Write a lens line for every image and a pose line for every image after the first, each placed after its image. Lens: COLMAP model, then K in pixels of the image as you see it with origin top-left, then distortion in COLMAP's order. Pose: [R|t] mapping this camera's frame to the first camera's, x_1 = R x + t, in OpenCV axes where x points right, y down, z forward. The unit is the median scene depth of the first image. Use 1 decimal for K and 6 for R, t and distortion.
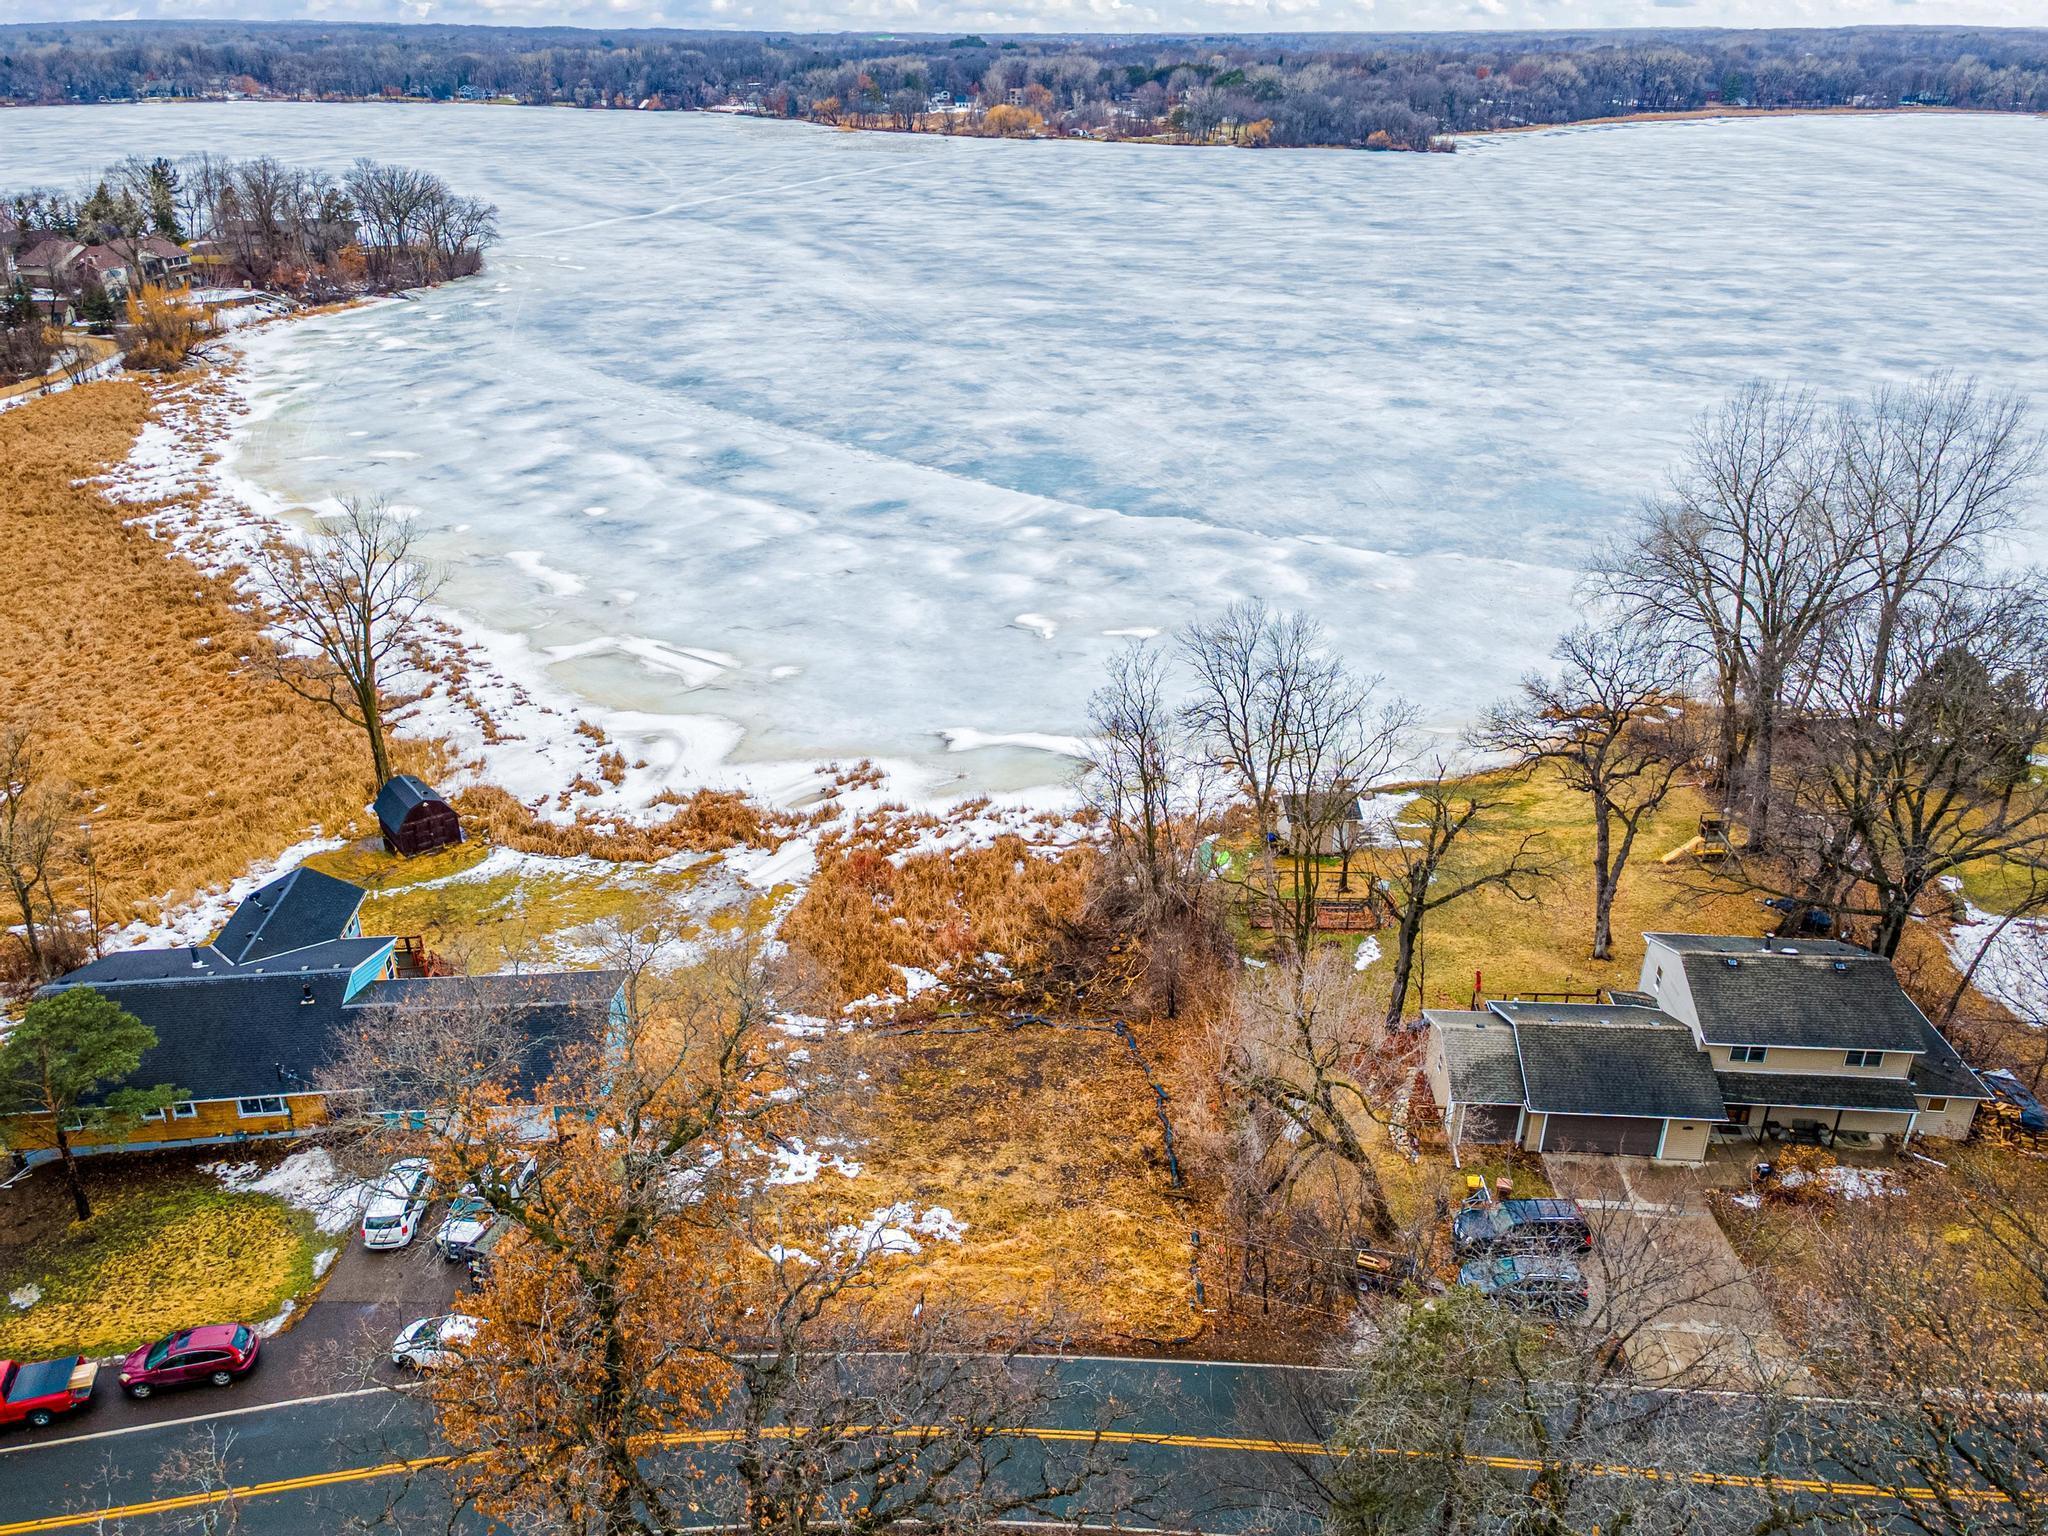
lens RADIAL K [[1542.4, 0, 1011.6], [0, 1542.4, 770.0], [0, 0, 1]] dist [0.008047, 0.060139]
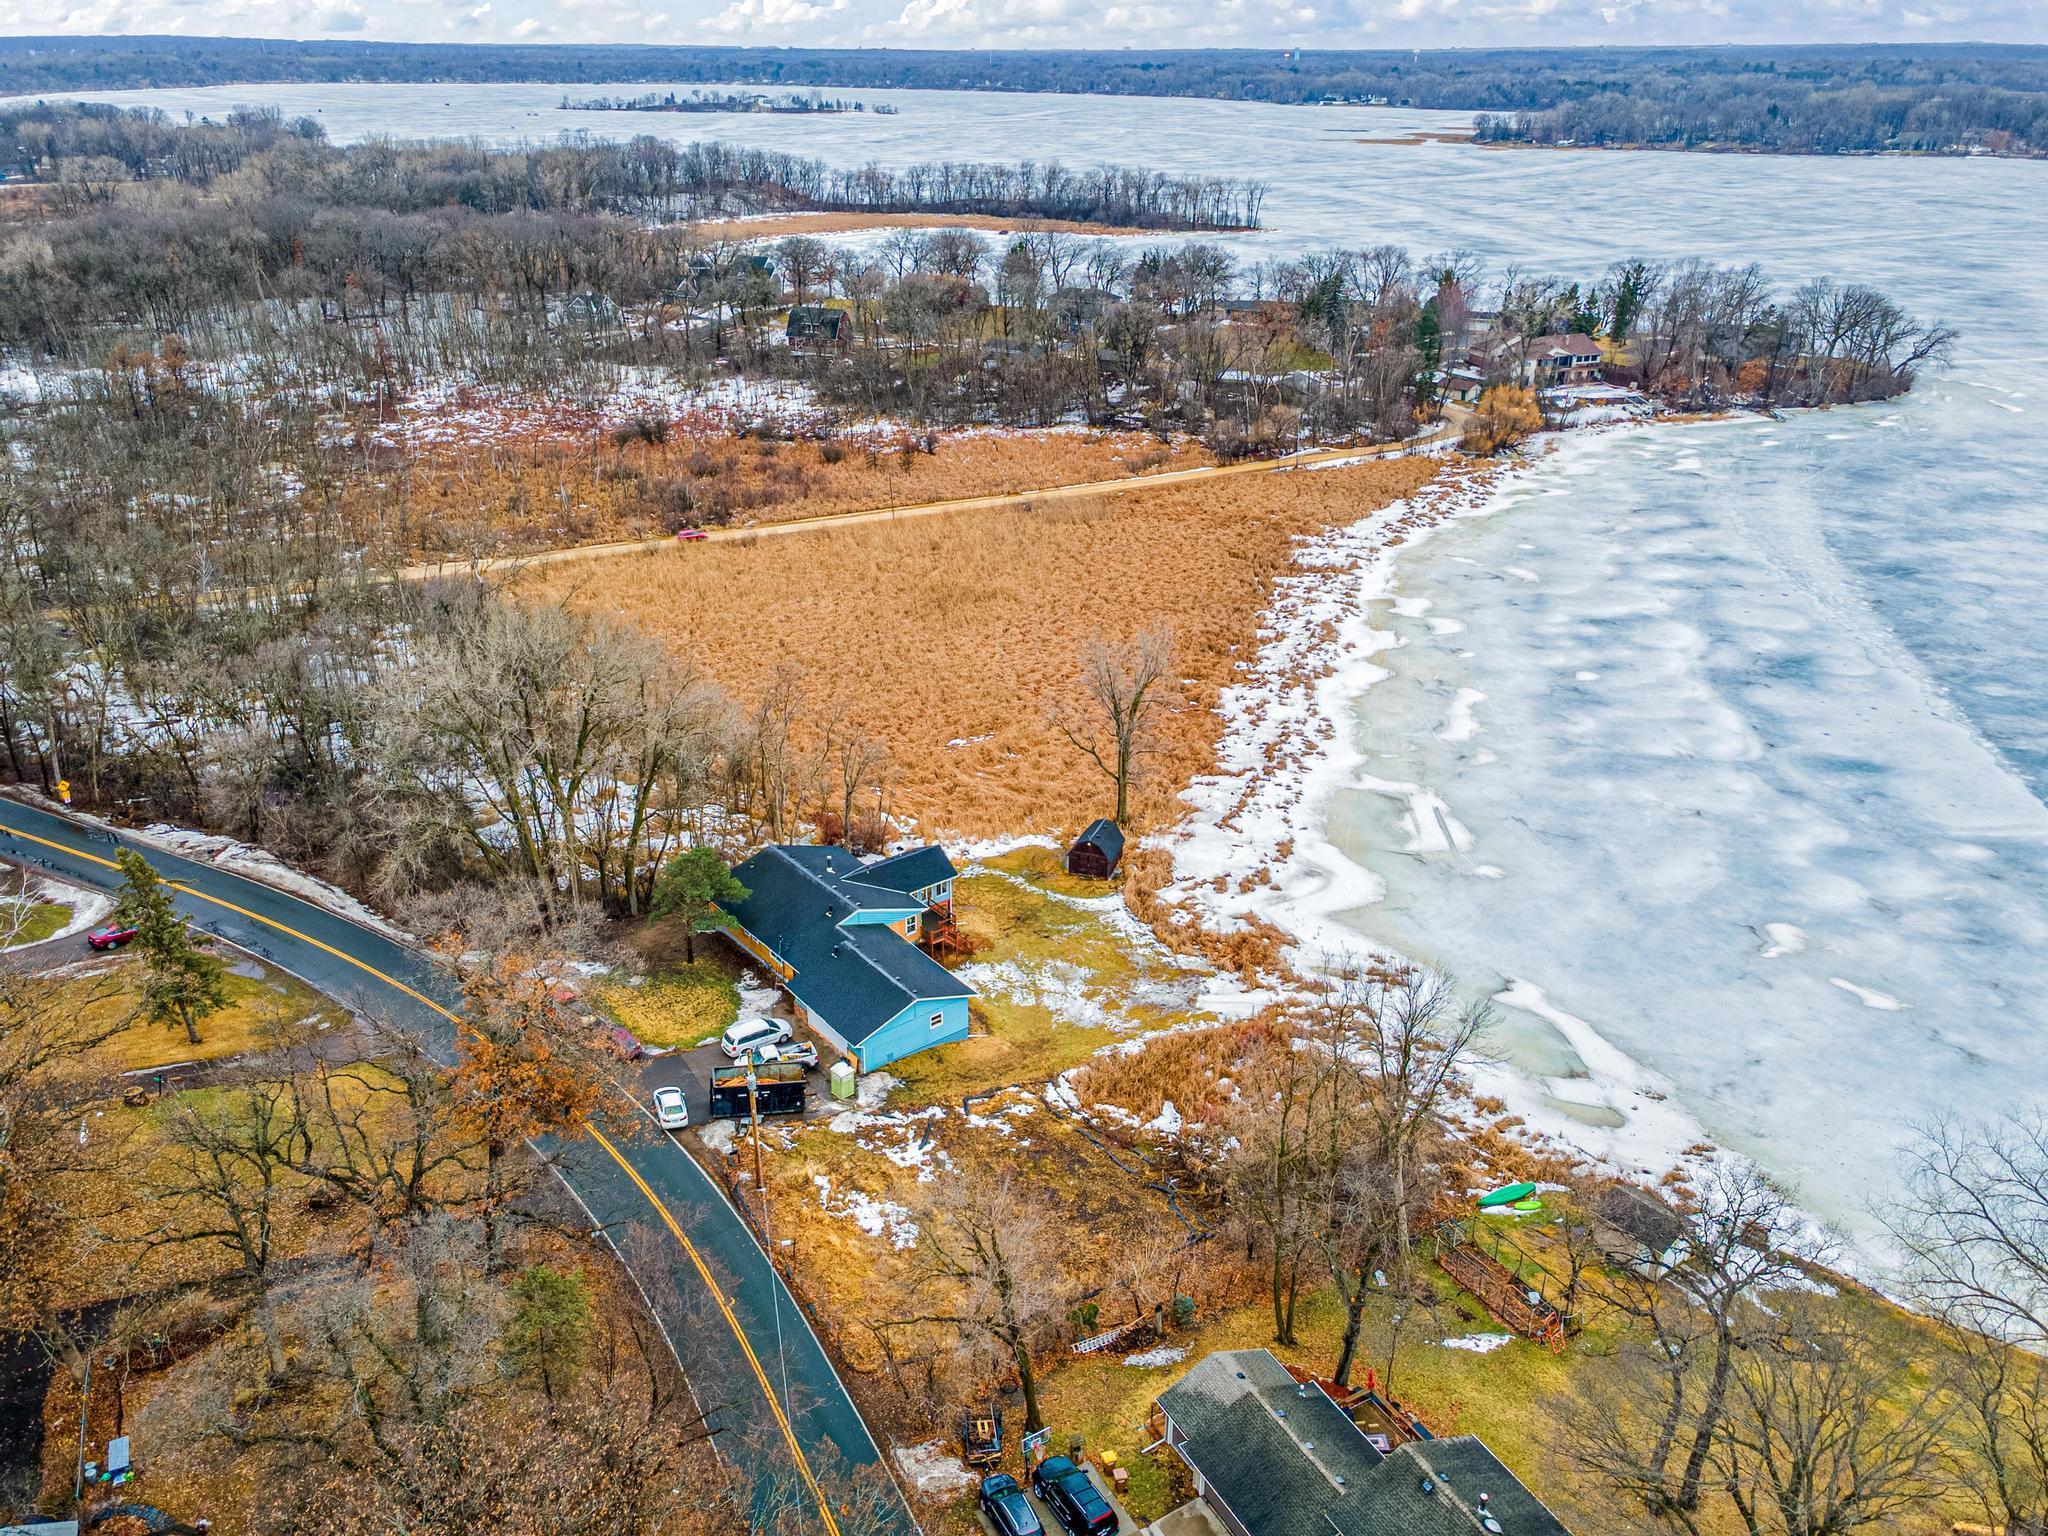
lens RADIAL K [[1547.3, 0, 1023.7], [0, 1547.3, 761.5], [0, 0, 1]] dist [0.031347, 0.018751]
pose [[0.543170, 0.351272, -0.762610, 0.325490], [-0.364365, 0.916911, 0.162826, -0.130426], [0.756442, 0.189427, 0.626030, 0.031990]]
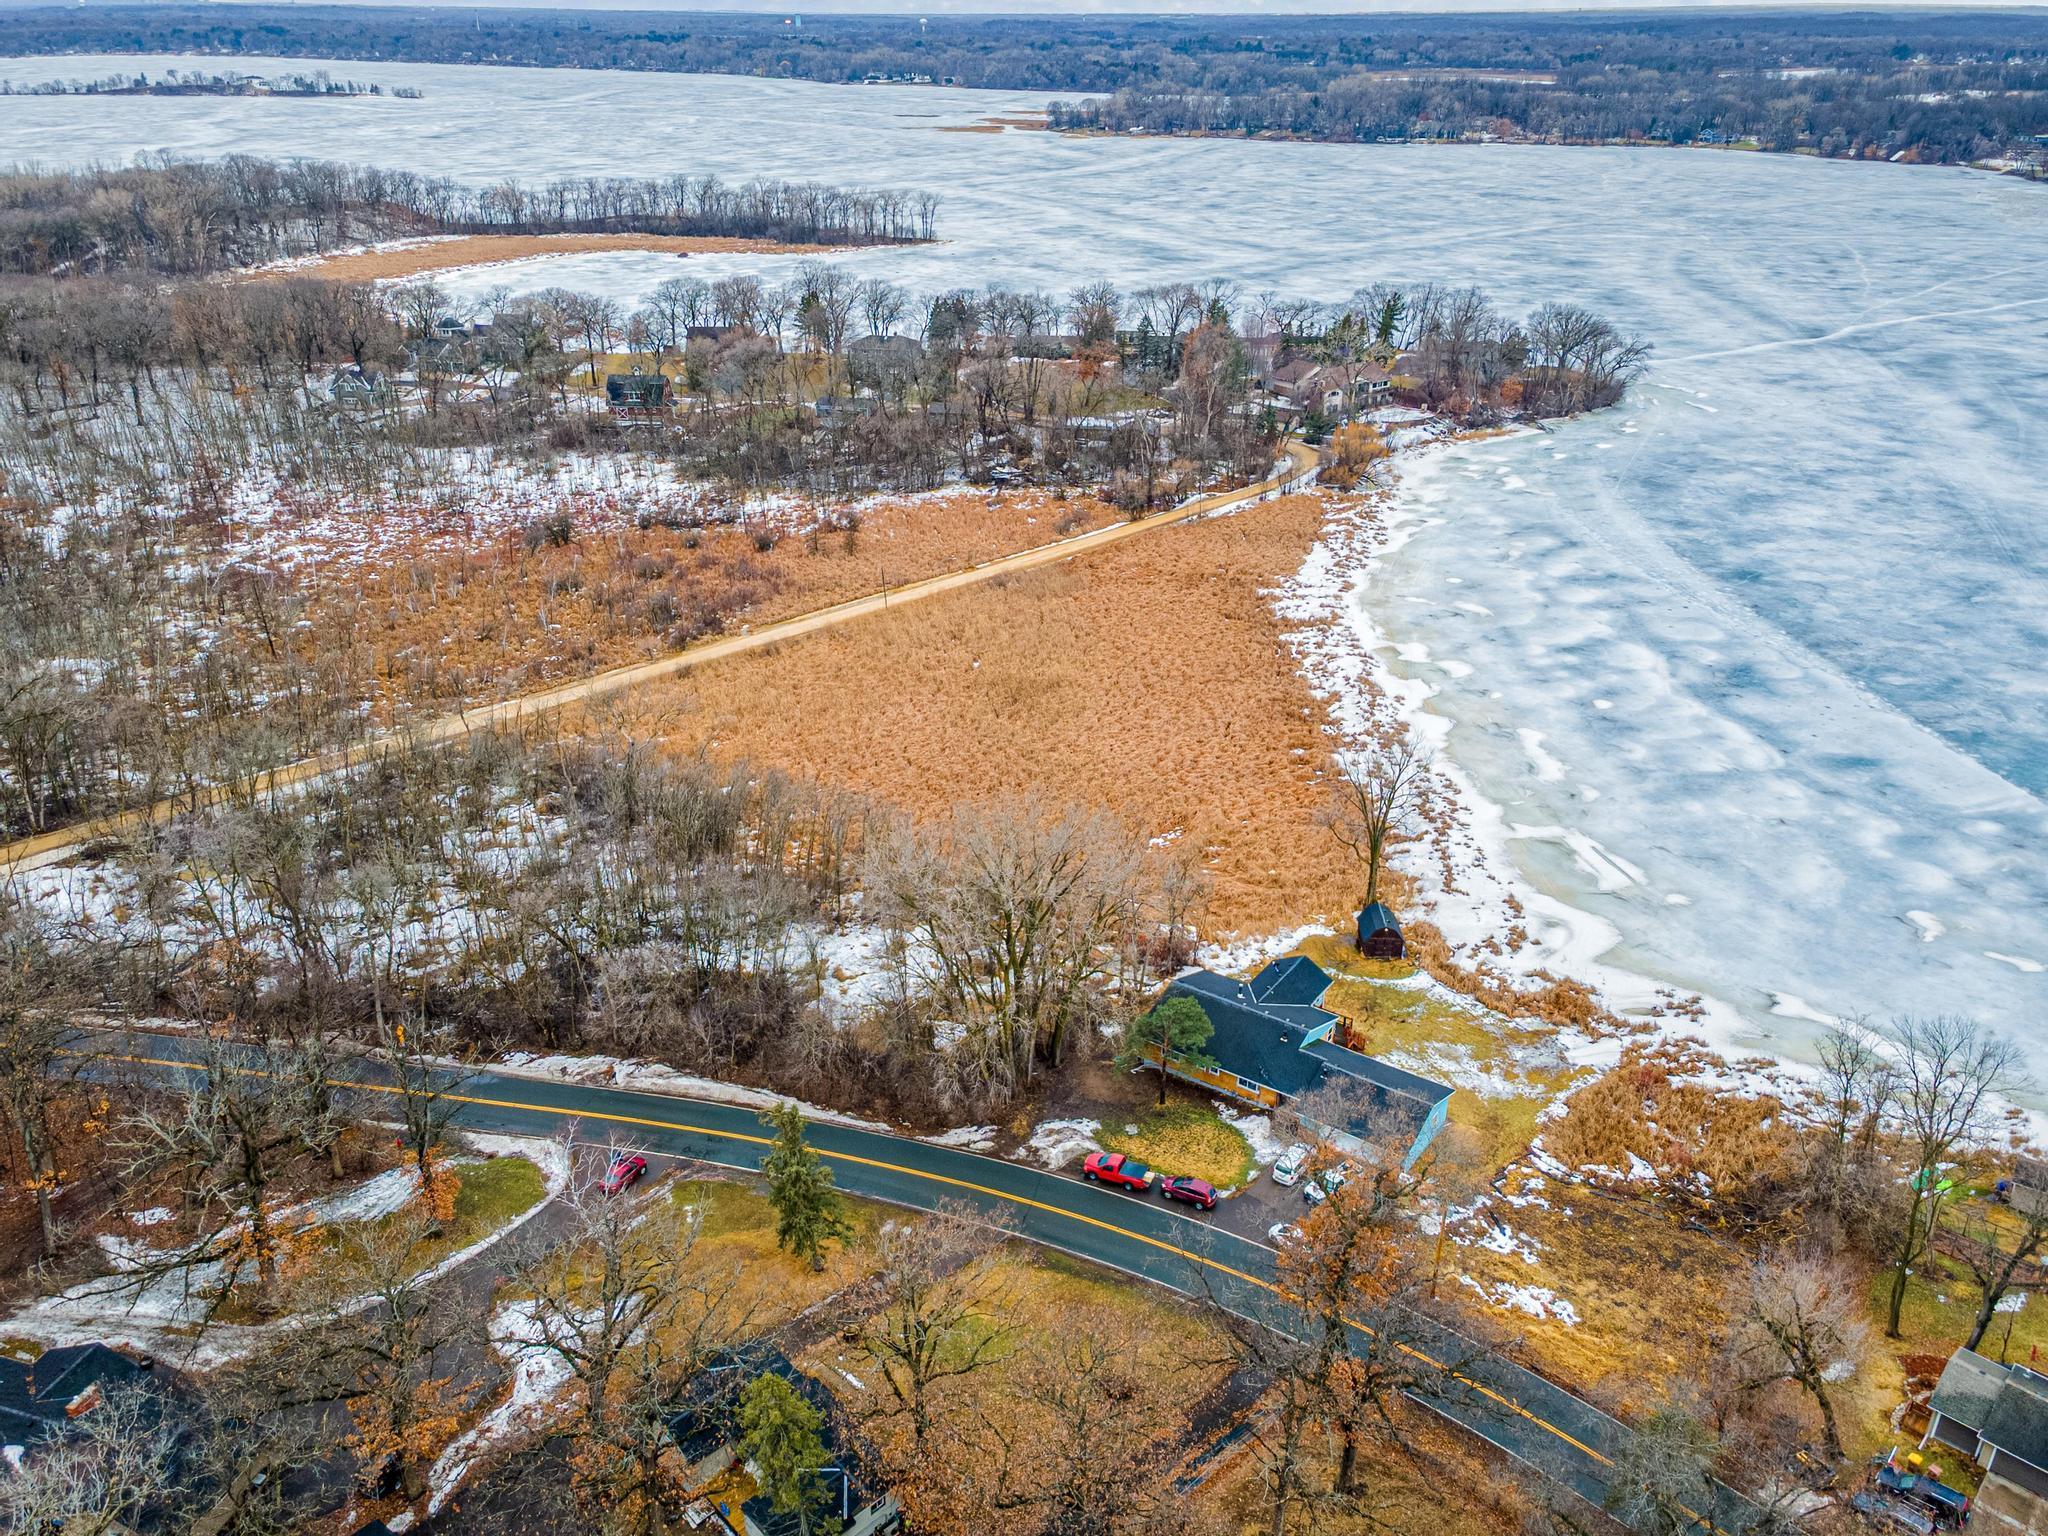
lens RADIAL K [[1583.3, 0, 1017.0], [0, 1583.3, 772.8], [0, 0, 1]] dist [0.008555, 0.063680]
pose [[0.764380, 0.280618, -0.580497, 0.117167], [-0.278860, 0.955644, 0.094773, -0.092444], [0.581343, 0.089435, 0.808728, -0.280587]]
